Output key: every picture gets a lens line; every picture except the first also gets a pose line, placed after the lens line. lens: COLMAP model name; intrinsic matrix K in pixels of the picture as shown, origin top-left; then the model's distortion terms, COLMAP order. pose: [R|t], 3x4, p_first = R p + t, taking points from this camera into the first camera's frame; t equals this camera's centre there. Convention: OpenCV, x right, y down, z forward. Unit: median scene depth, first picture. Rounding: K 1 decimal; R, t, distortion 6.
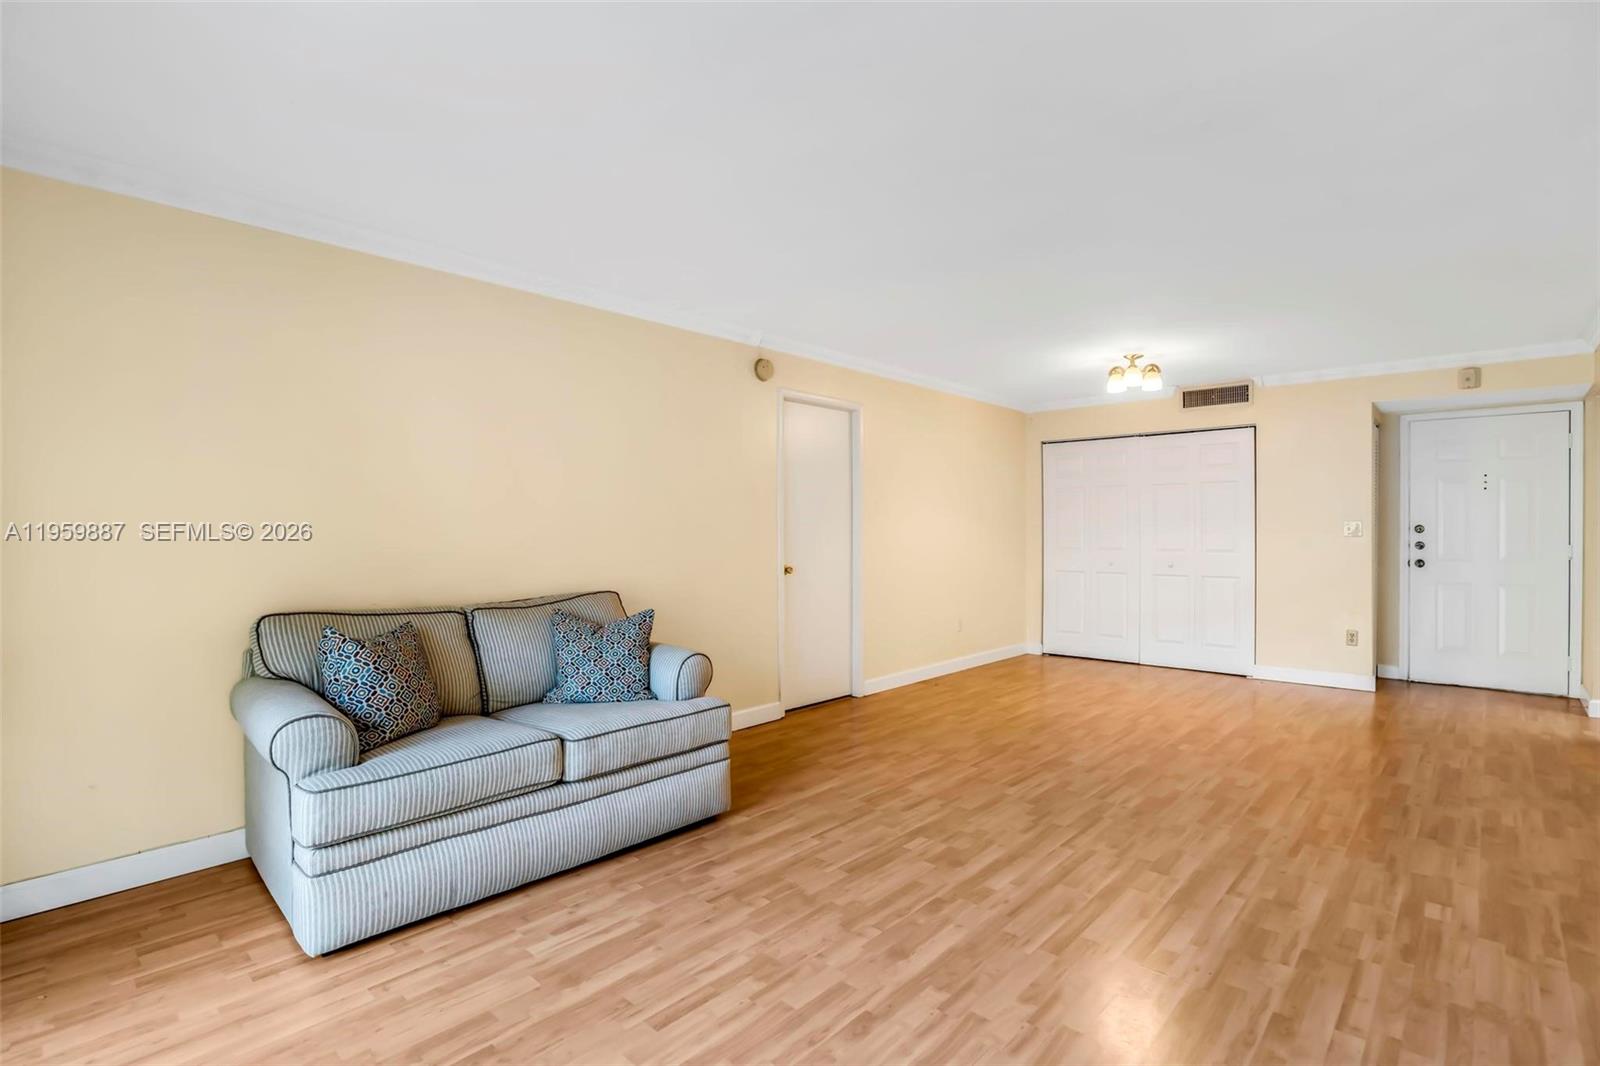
lens RADIAL K [[753.1, 0, 803.9], [0, 753.1, 502.4], [0, 0, 1]] dist [-0.011964, -0.000067]
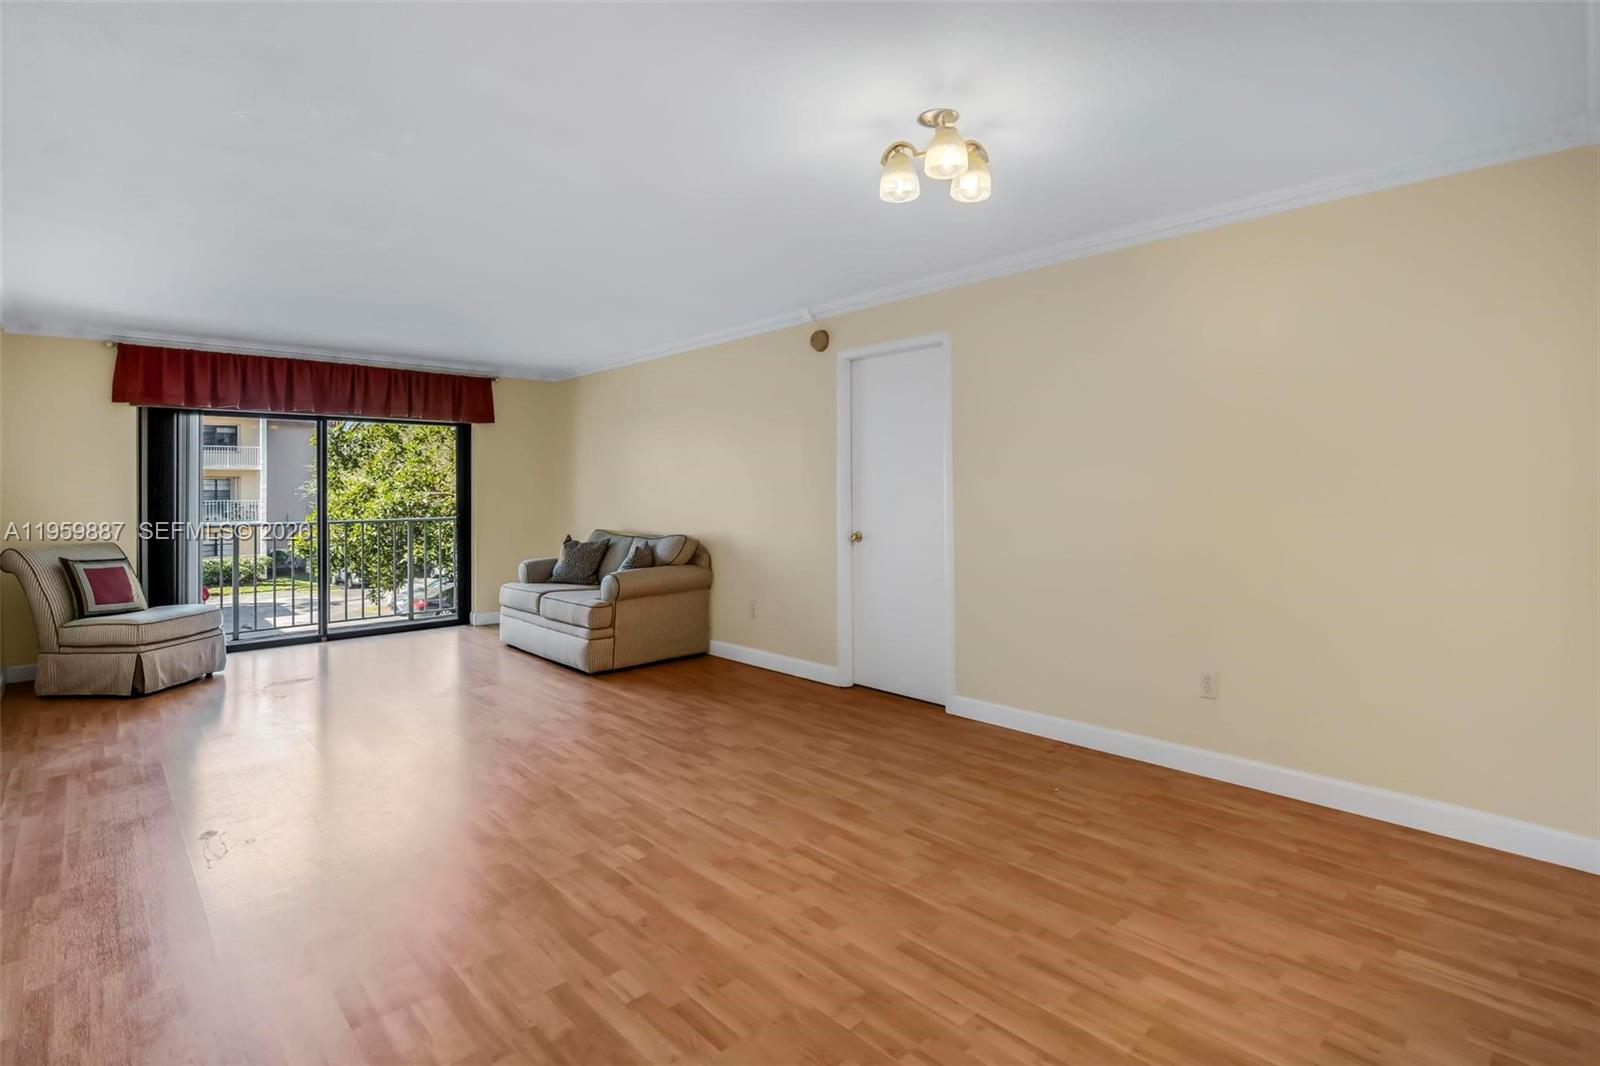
lens RADIAL K [[775.6, 0, 802.1], [0, 775.6, 491.5], [0, 0, 1]] dist [-0.022944, -0.000054]
pose [[-0.093874, -0.000710, -0.995584, 0.986675], [0.048364, 0.998816, -0.005272, 0.035428], [0.994409, -0.048646, -0.093729, 1.063995]]
